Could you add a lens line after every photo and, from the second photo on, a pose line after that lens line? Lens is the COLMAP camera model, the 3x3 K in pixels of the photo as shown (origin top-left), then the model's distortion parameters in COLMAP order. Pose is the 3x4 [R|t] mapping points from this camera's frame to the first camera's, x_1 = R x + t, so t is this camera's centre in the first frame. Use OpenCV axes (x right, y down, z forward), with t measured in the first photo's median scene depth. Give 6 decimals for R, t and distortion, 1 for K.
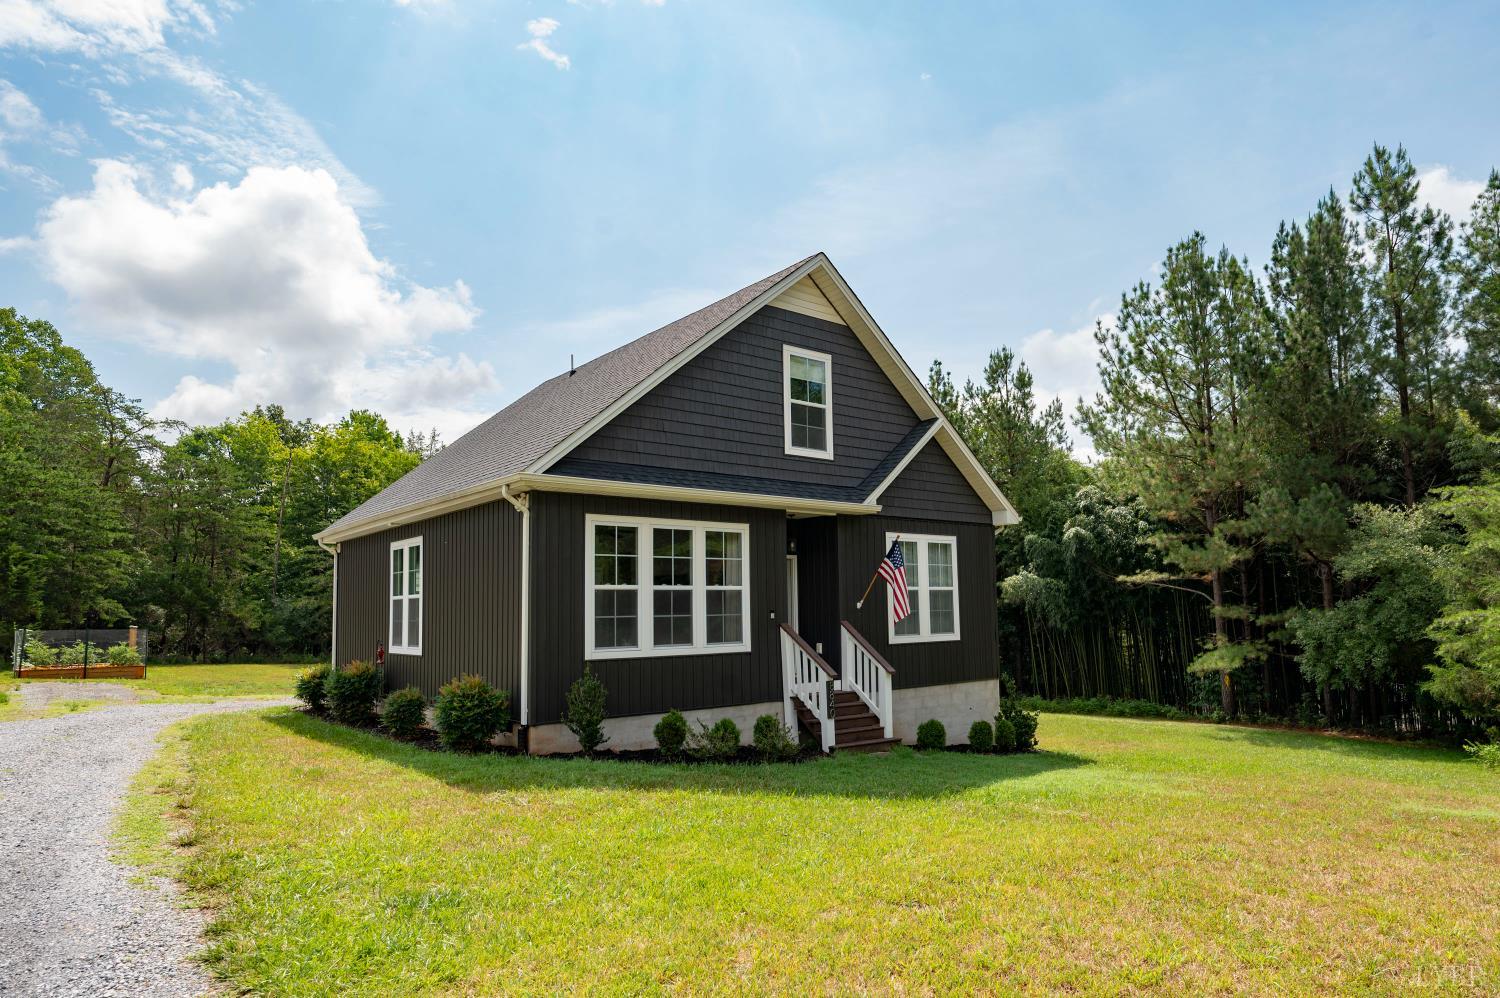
lens RADIAL K [[877.9, 0, 783.5], [0, 877.9, 519.5], [0, 0, 1]] dist [-0.002748, 0.000947]
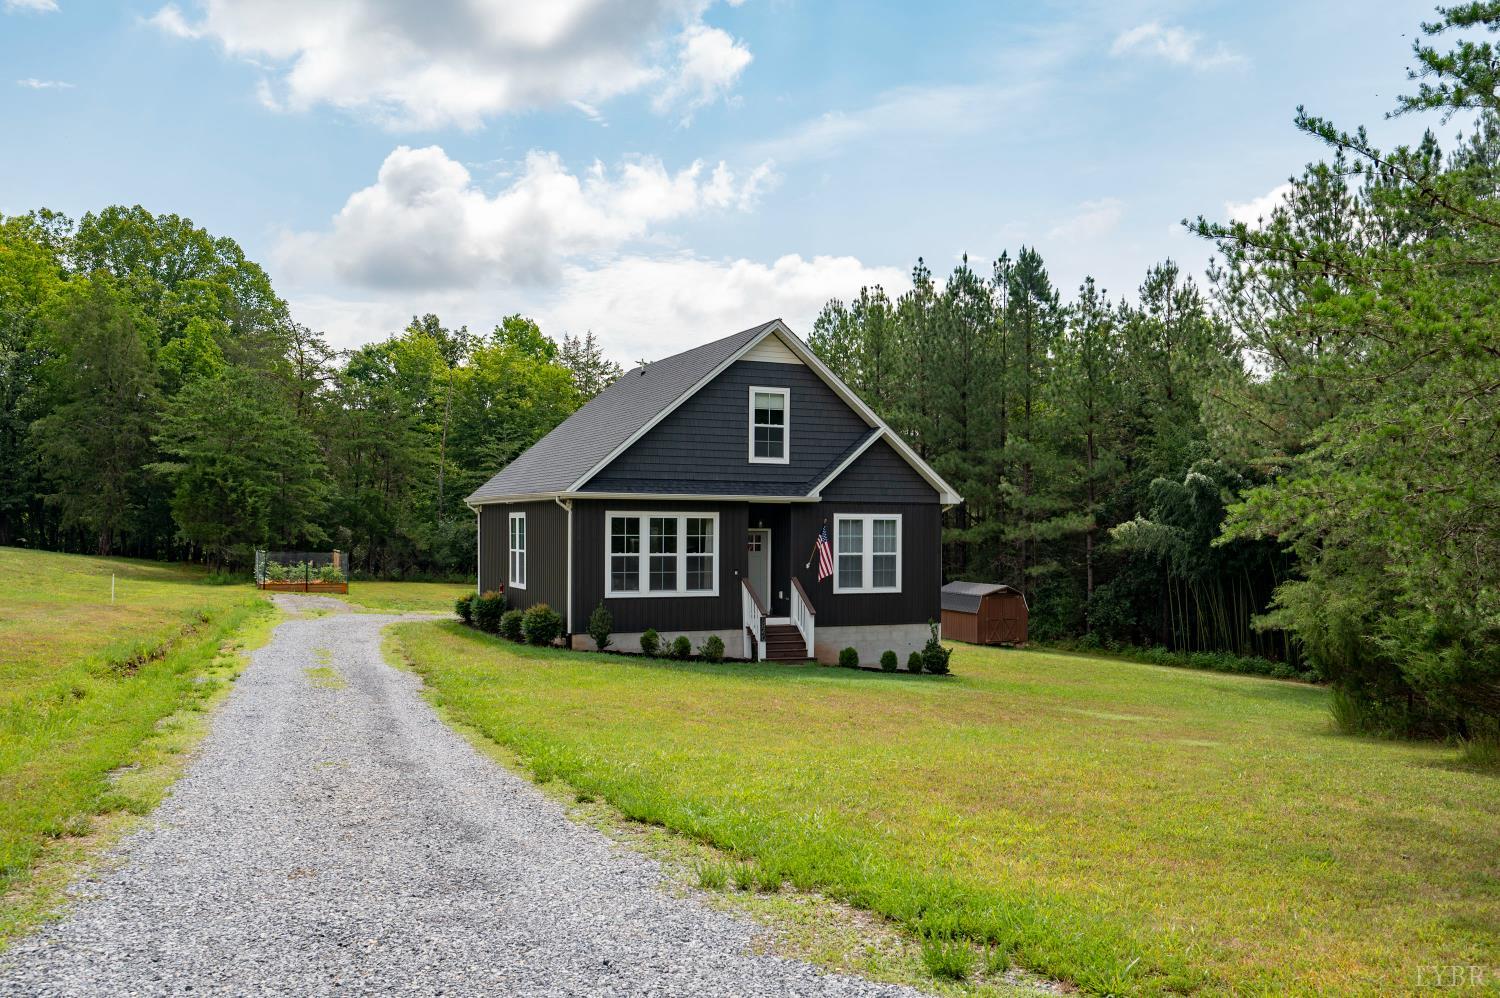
lens RADIAL K [[1232.5, 0, 753.2], [0, 1232.5, 508.8], [0, 0, 1]] dist [-0.011841, -0.016256]
pose [[0.962153, 0.020571, -0.271733, 0.628667], [0.005073, 0.995622, 0.093335, -0.210445], [0.272463, -0.091181, 0.957836, -1.075208]]
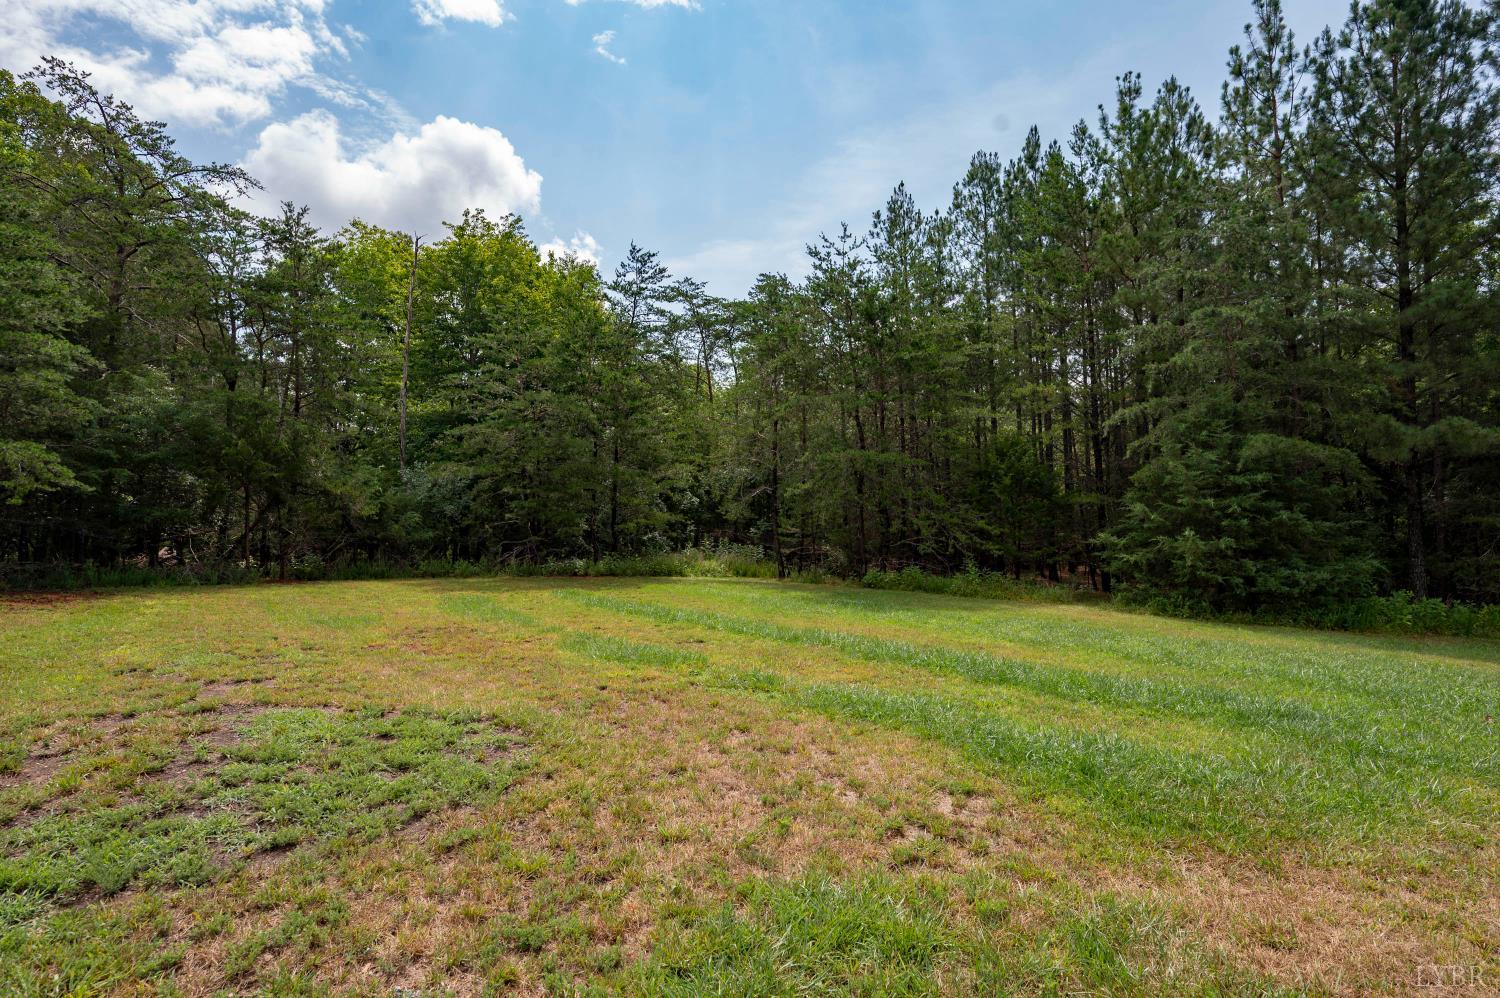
lens RADIAL K [[728.4, 0, 748.5], [0, 728.4, 496.9], [0, 0, 1]] dist [-0.021731, -0.000241]
pose [[0.995543, -0.010768, -0.093690, -1.082046], [0.018266, 0.996664, 0.079538, 0.271014], [0.092521, -0.080895, 0.992419, 1.917422]]
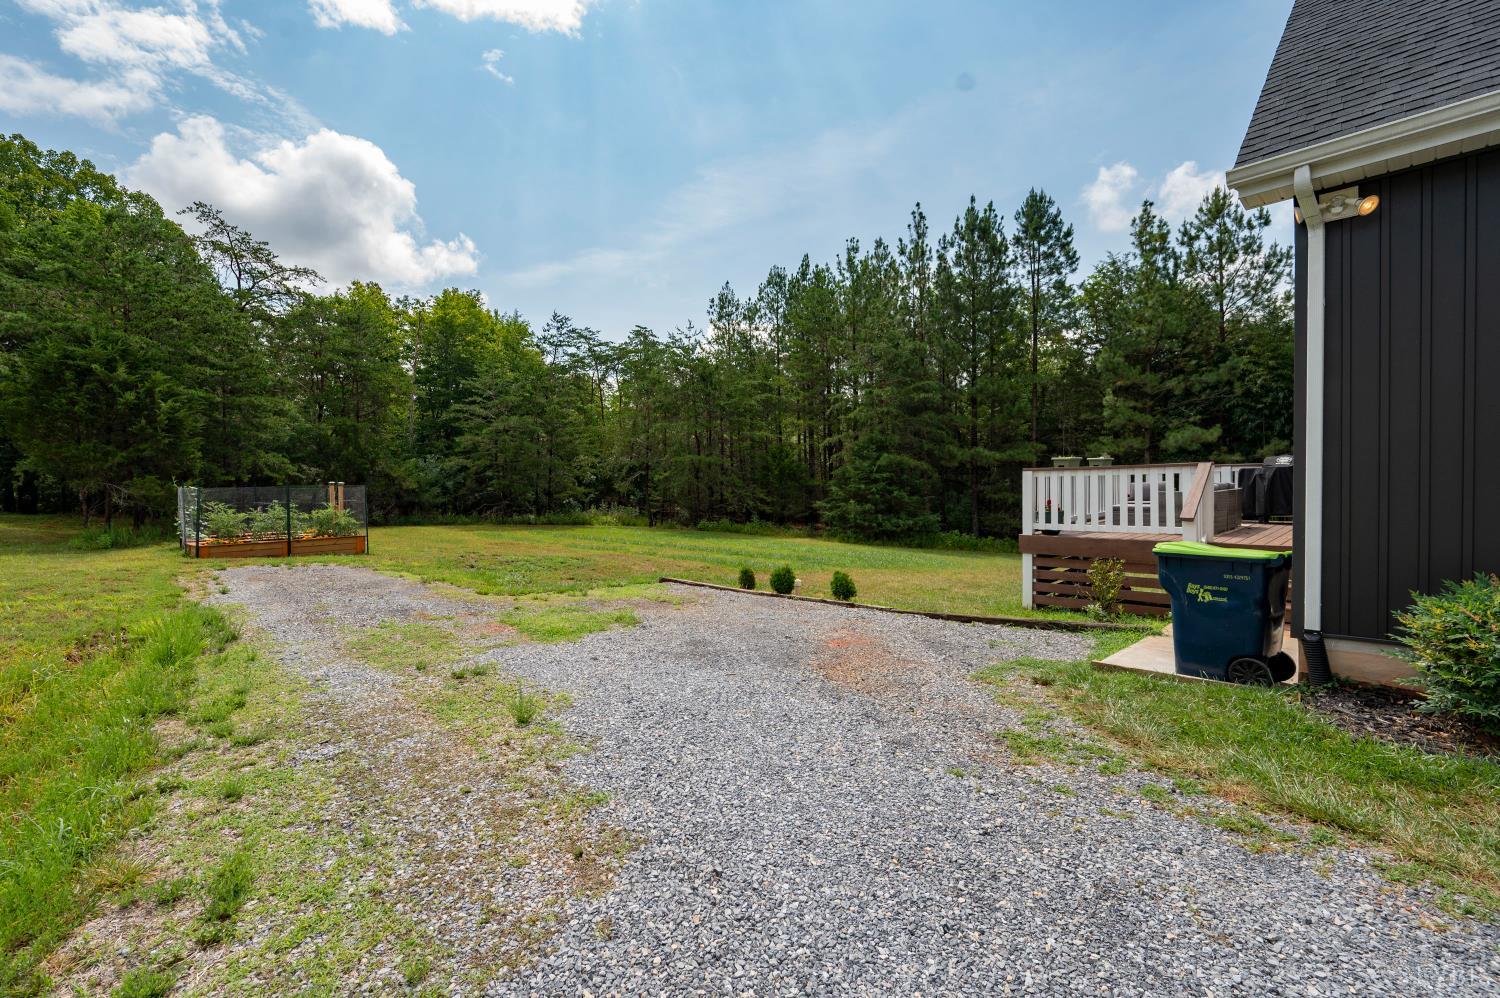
lens RADIAL K [[614.4, 0, 693.7], [0, 614.4, 485.9], [0, 0, 1]] dist [-0.002472, 0.001314]
pose [[0.999631, -0.000555, 0.027169, -1.061252], [-0.002472, 0.993791, 0.111238, 0.155194], [-0.027062, -0.111264, 0.993422, 1.113772]]
